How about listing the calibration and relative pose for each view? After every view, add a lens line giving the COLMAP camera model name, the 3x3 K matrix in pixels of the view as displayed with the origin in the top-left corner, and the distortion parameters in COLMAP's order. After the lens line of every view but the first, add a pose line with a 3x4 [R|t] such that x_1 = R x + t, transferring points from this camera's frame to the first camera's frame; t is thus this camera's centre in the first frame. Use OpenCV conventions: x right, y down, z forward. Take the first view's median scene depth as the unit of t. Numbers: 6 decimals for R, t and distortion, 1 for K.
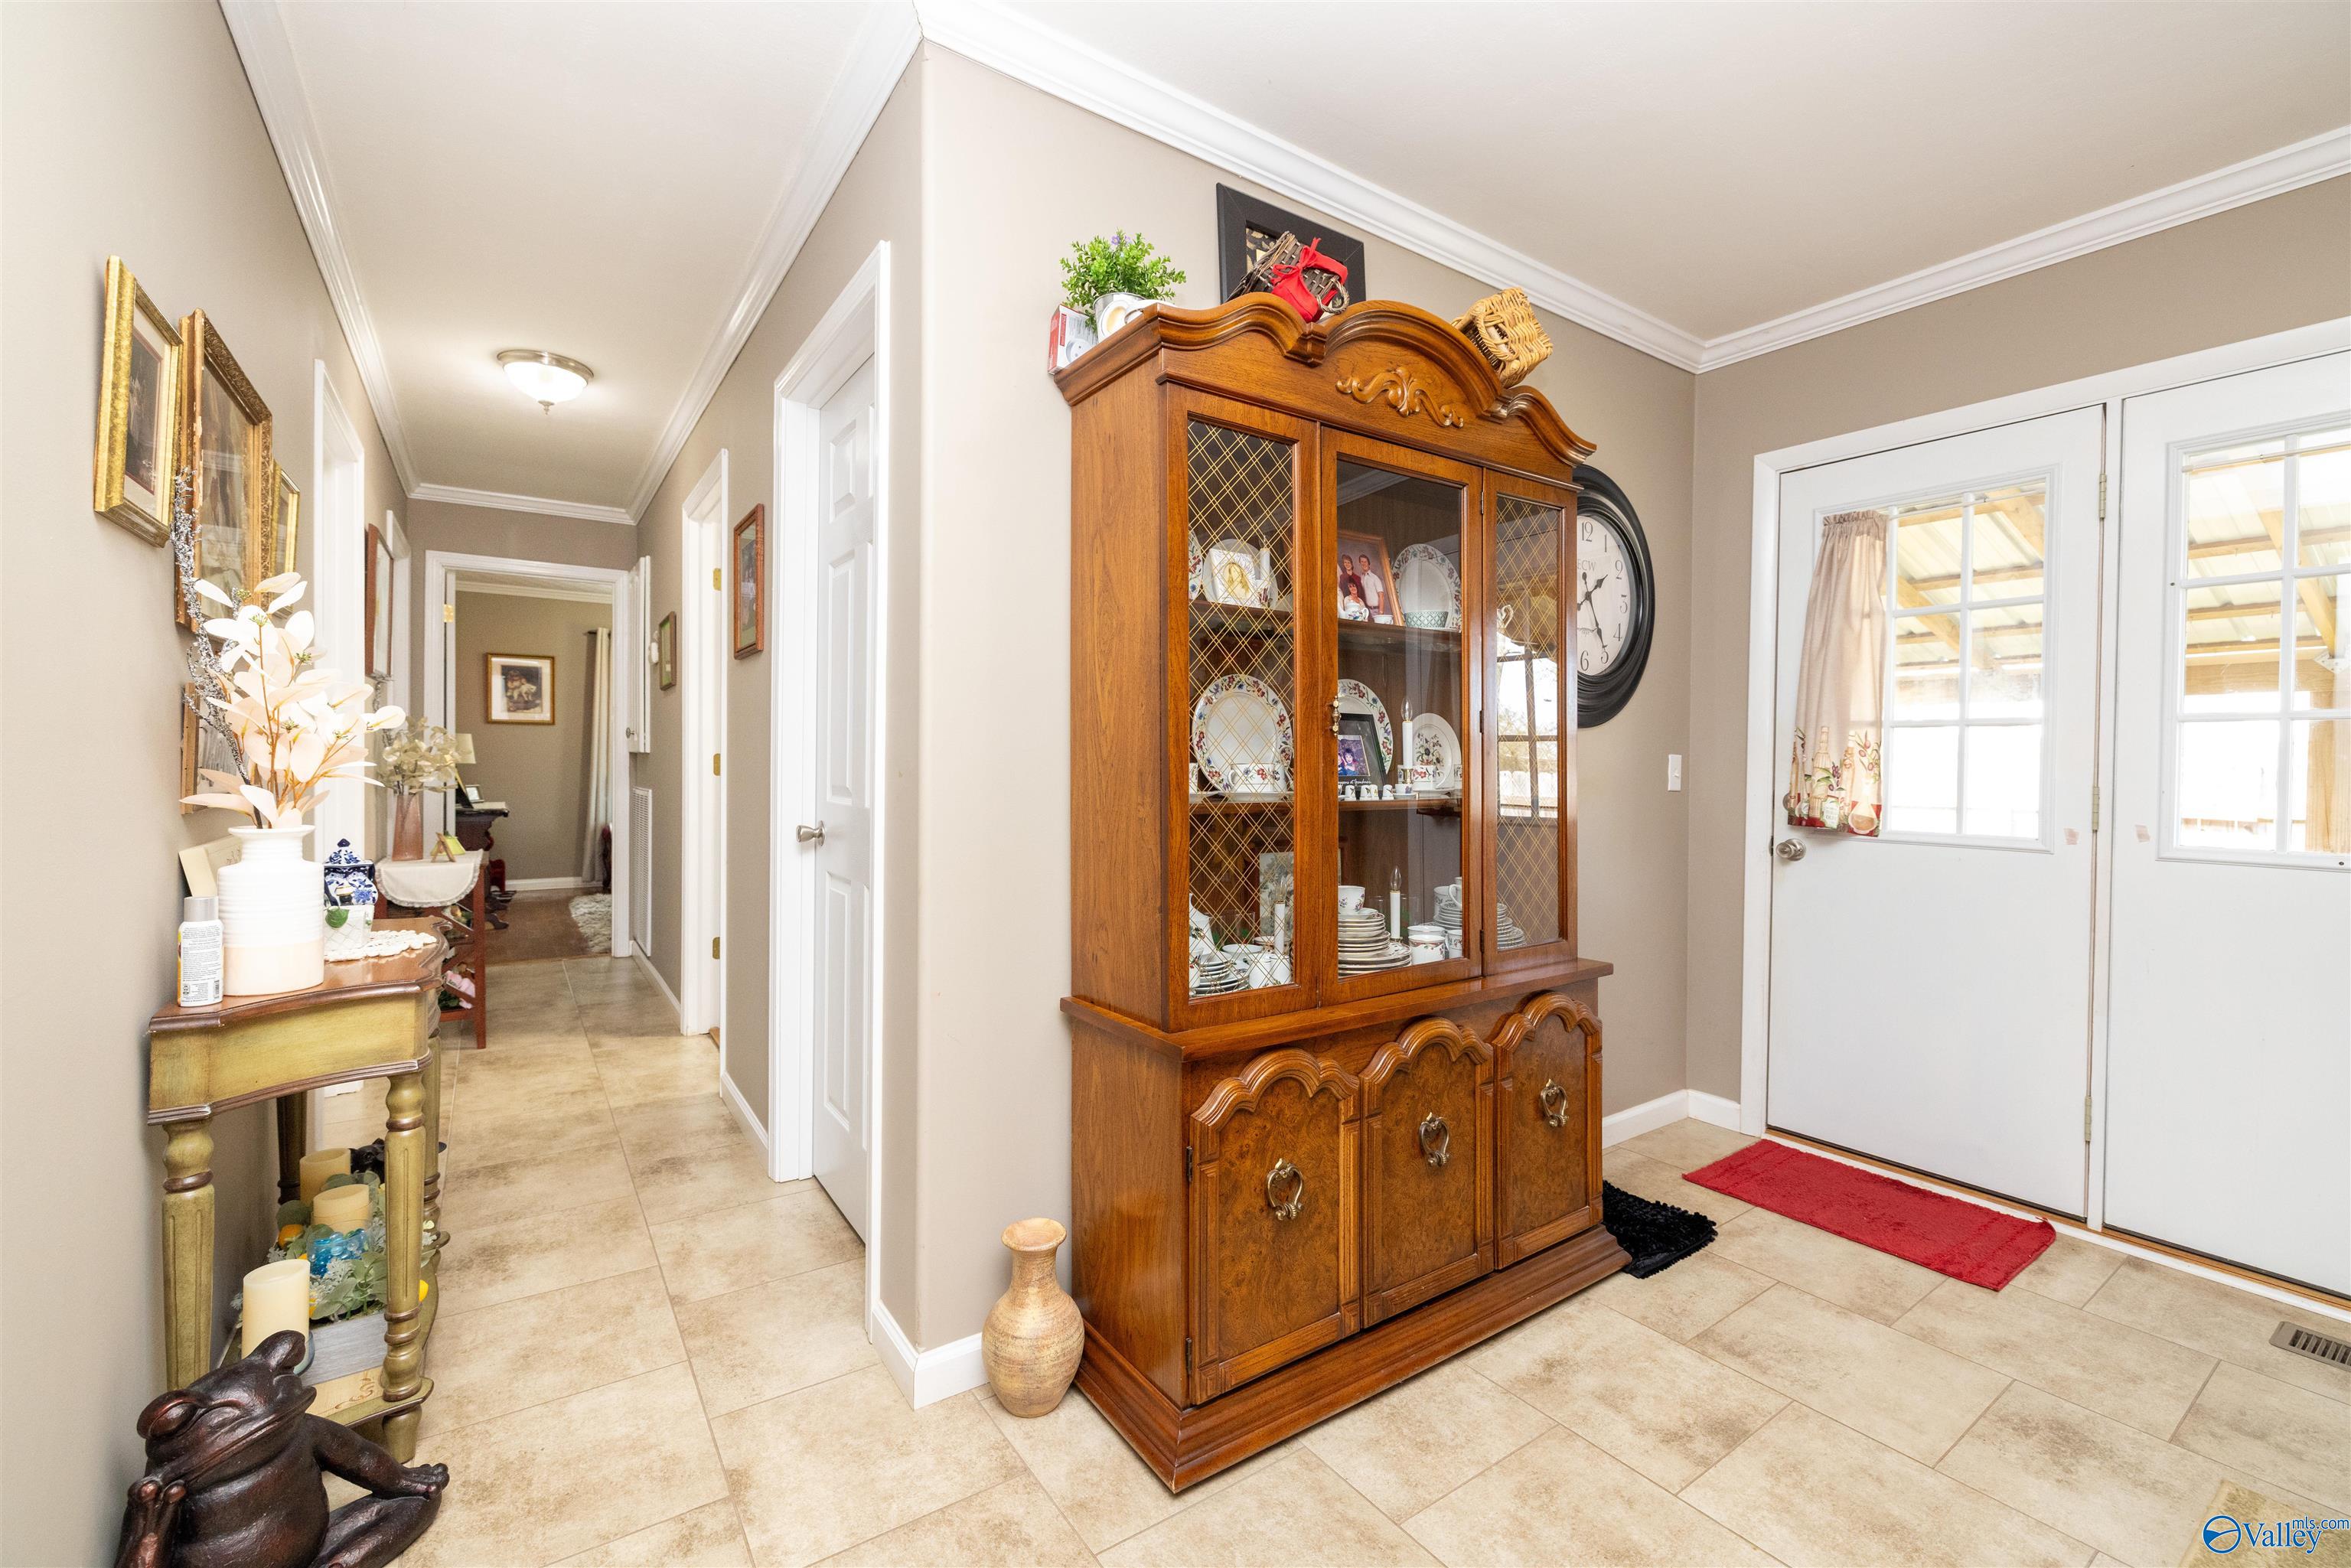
lens RADIAL K [[981.6, 0, 1166.5], [0, 981.6, 772.9], [0, 0, 1]] dist [-0.000340, -0.000377]
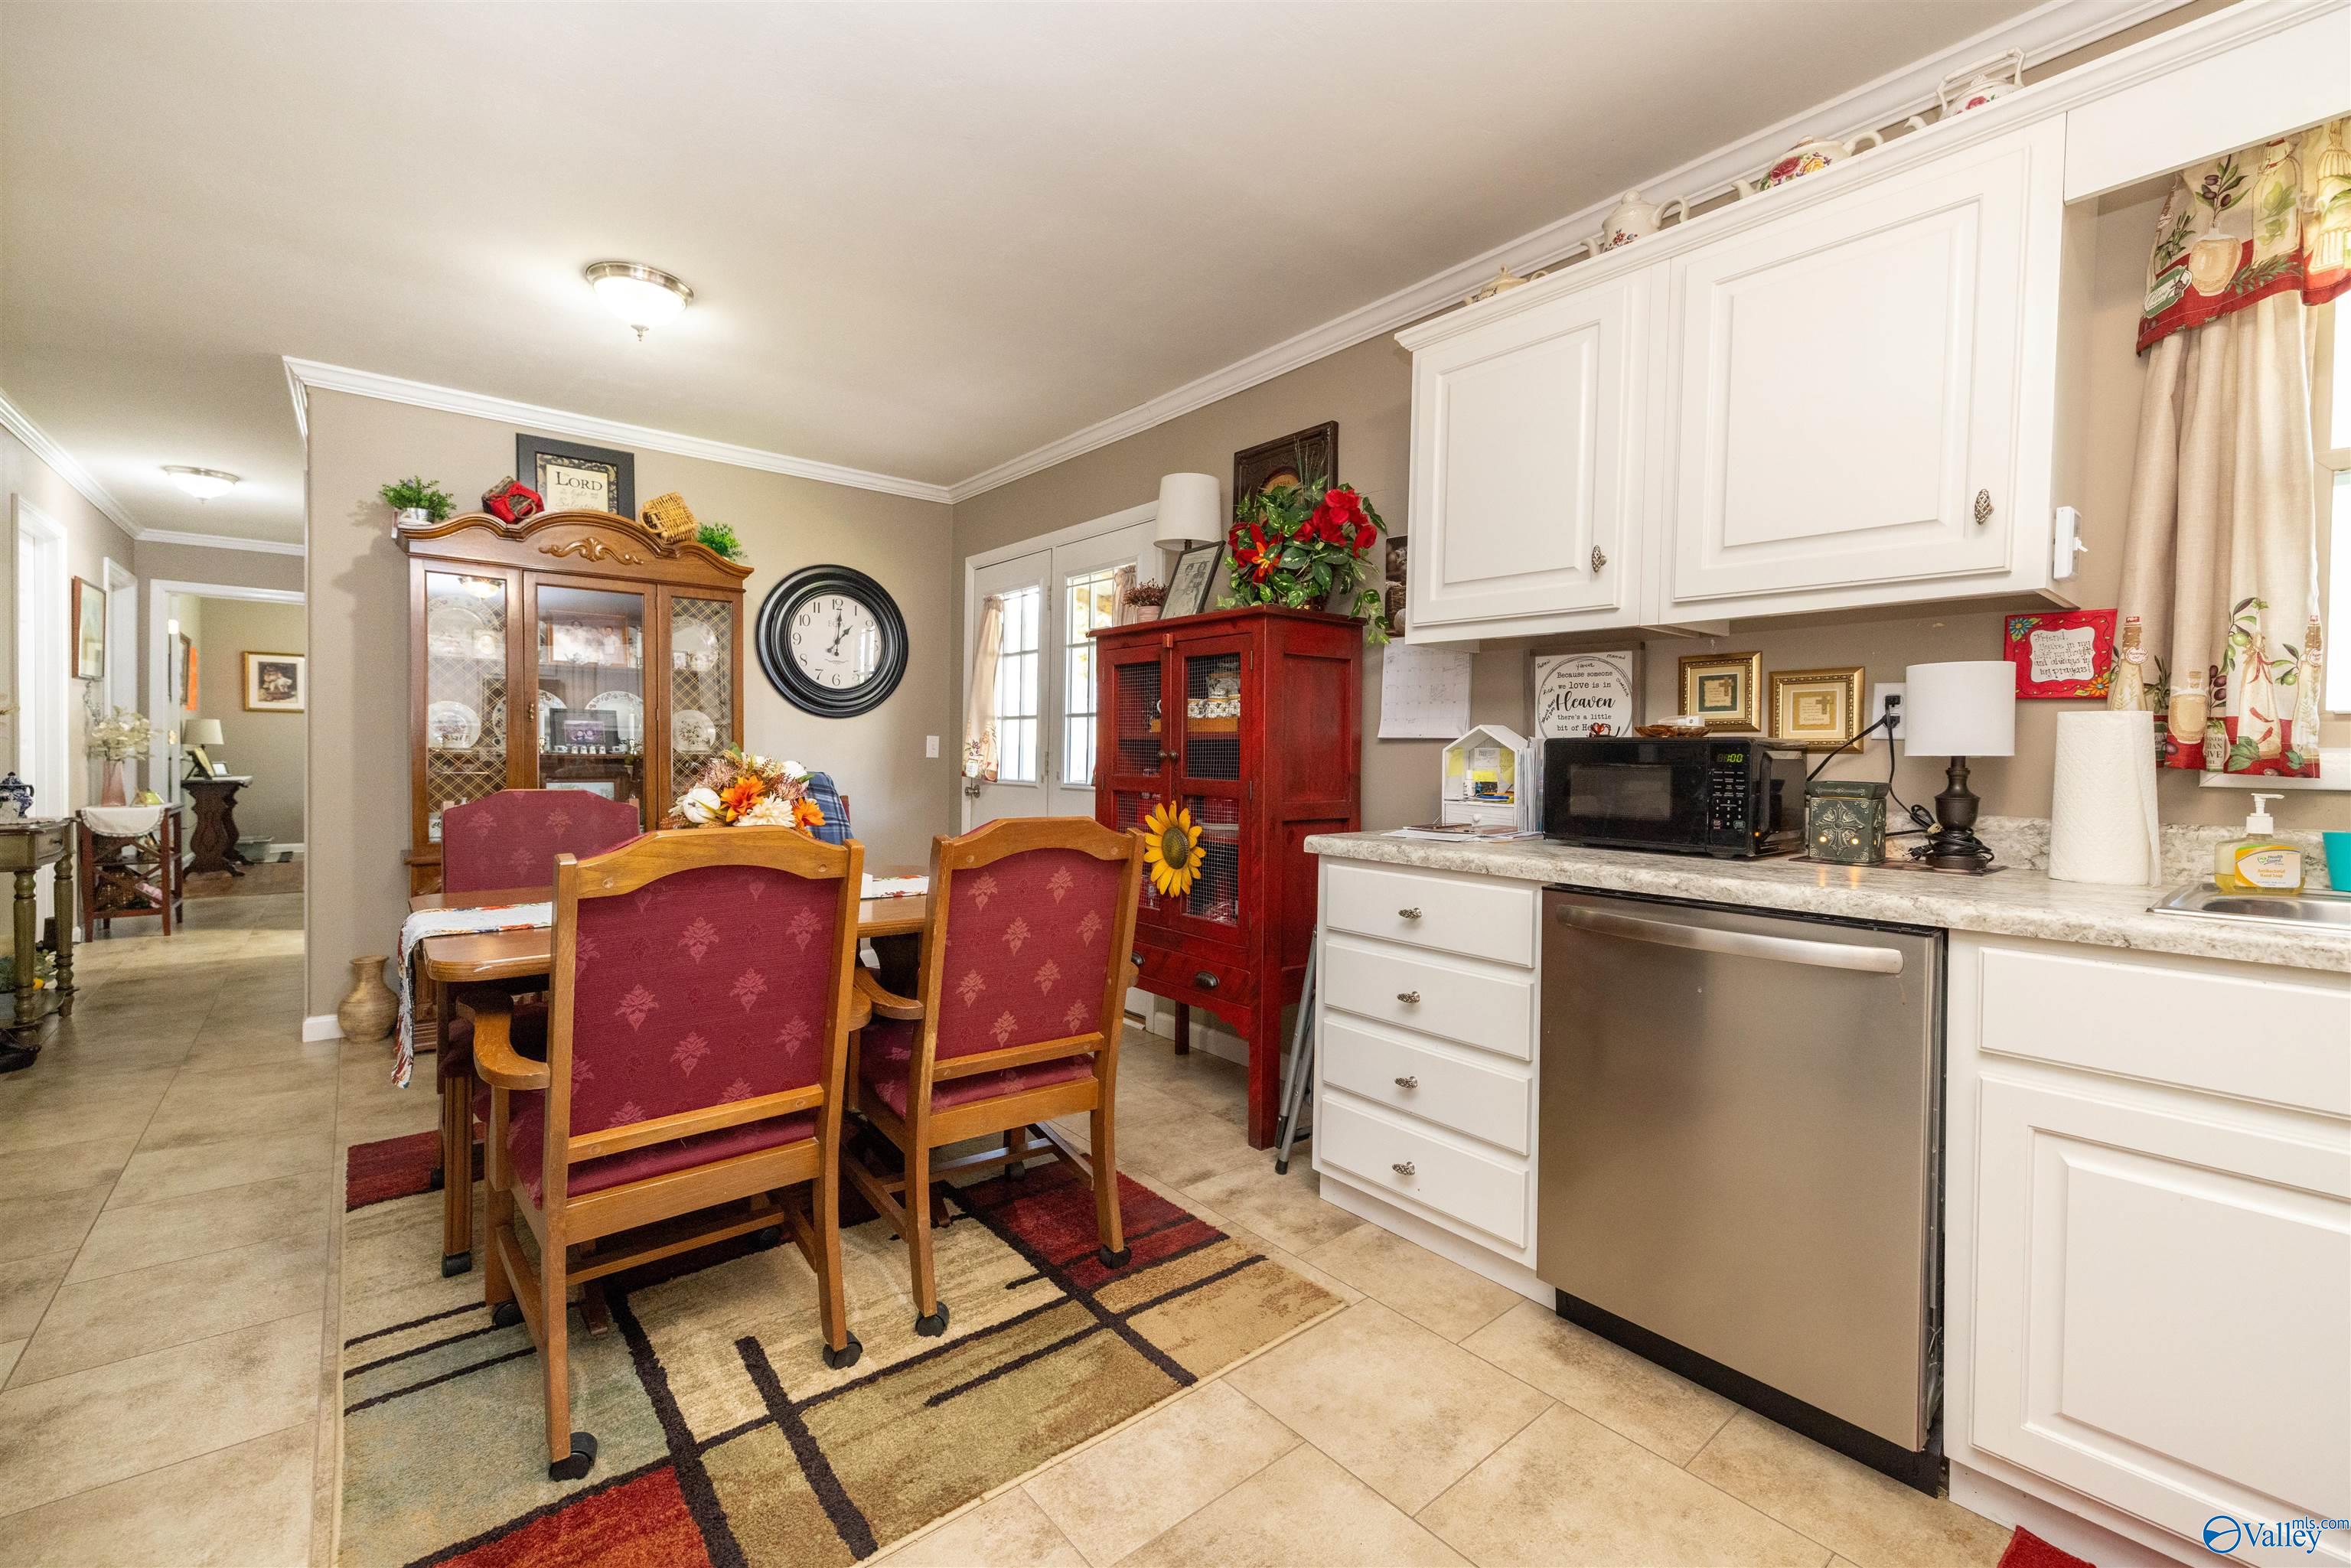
lens RADIAL K [[984.8, 0, 1168.1], [0, 984.8, 770.2], [0, 0, 1]] dist [0.000498, 0.000147]
pose [[0.996102, 0.002389, 0.088174, 1.046979], [-0.002728, 0.999989, 0.003725, 0.043893], [-0.088164, -0.003951, 0.996098, -0.939275]]
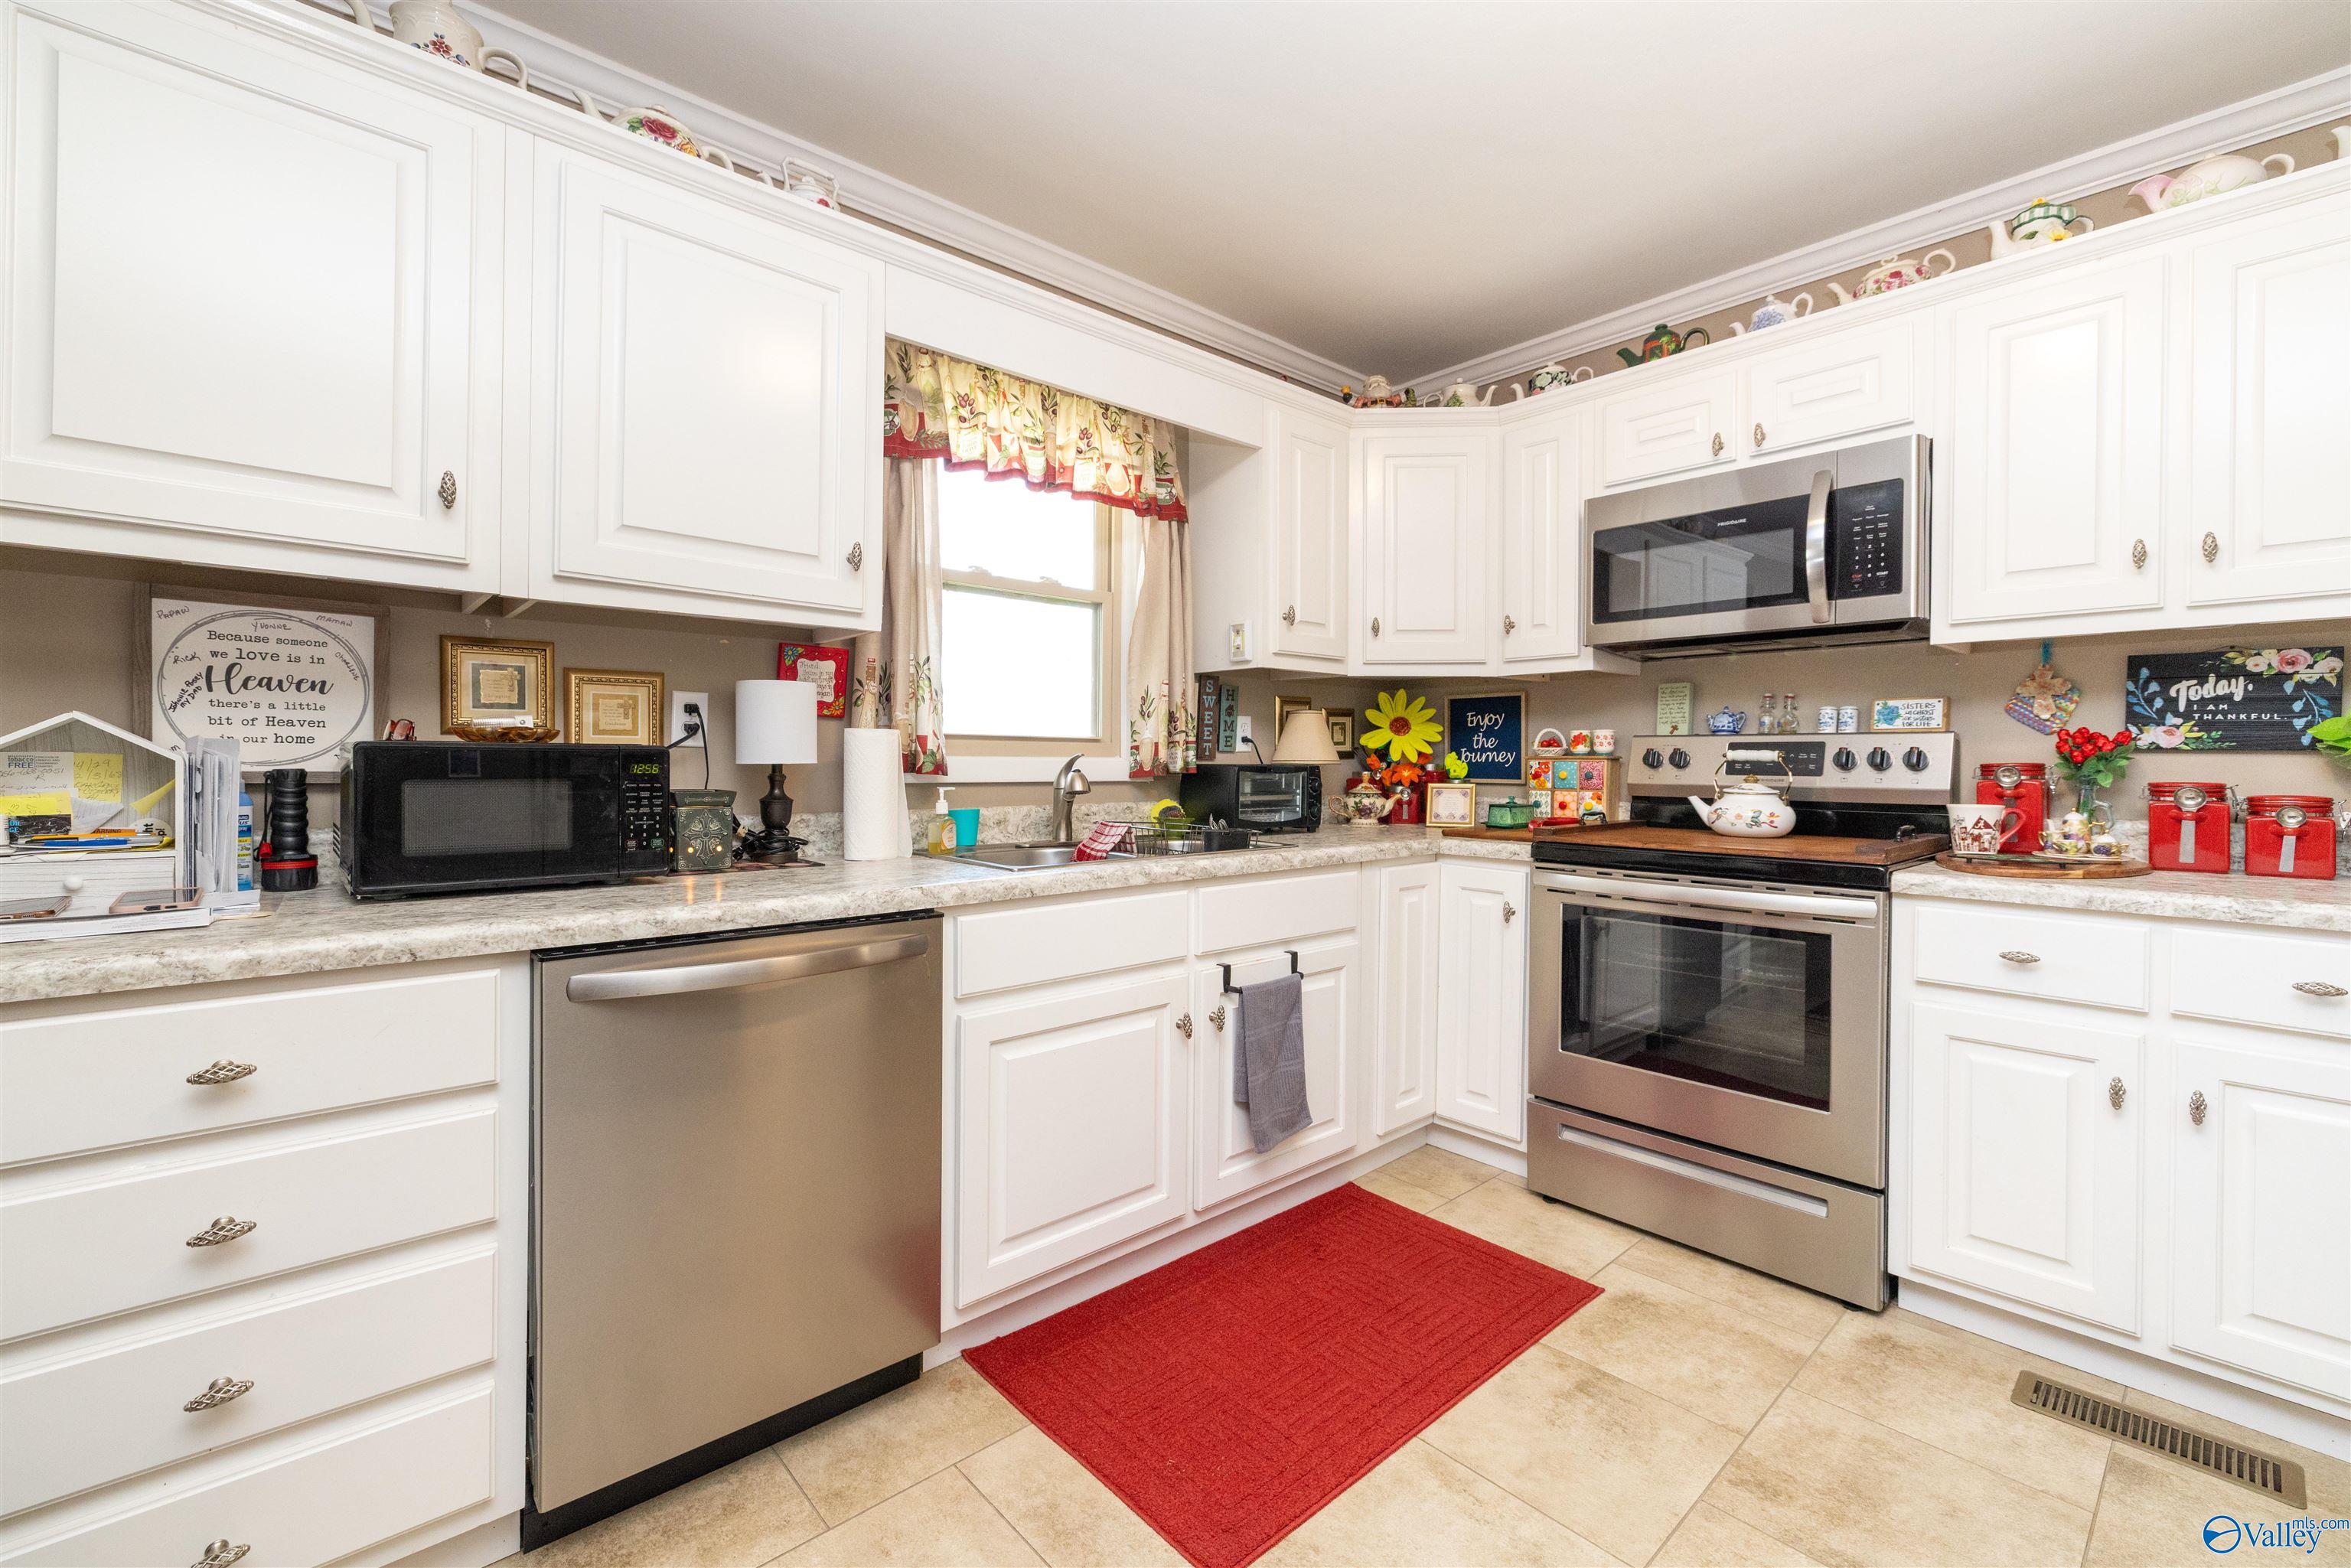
lens RADIAL K [[984.8, 0, 1177.9], [0, 984.8, 771.1], [0, 0, 1]] dist [0.000498, 0.000147]
pose [[-0.131919, -0.020521, 0.991048, 0.814171], [0.005657, 0.999754, 0.021454, 0.023652], [-0.991244, 0.008436, -0.131770, -0.450229]]
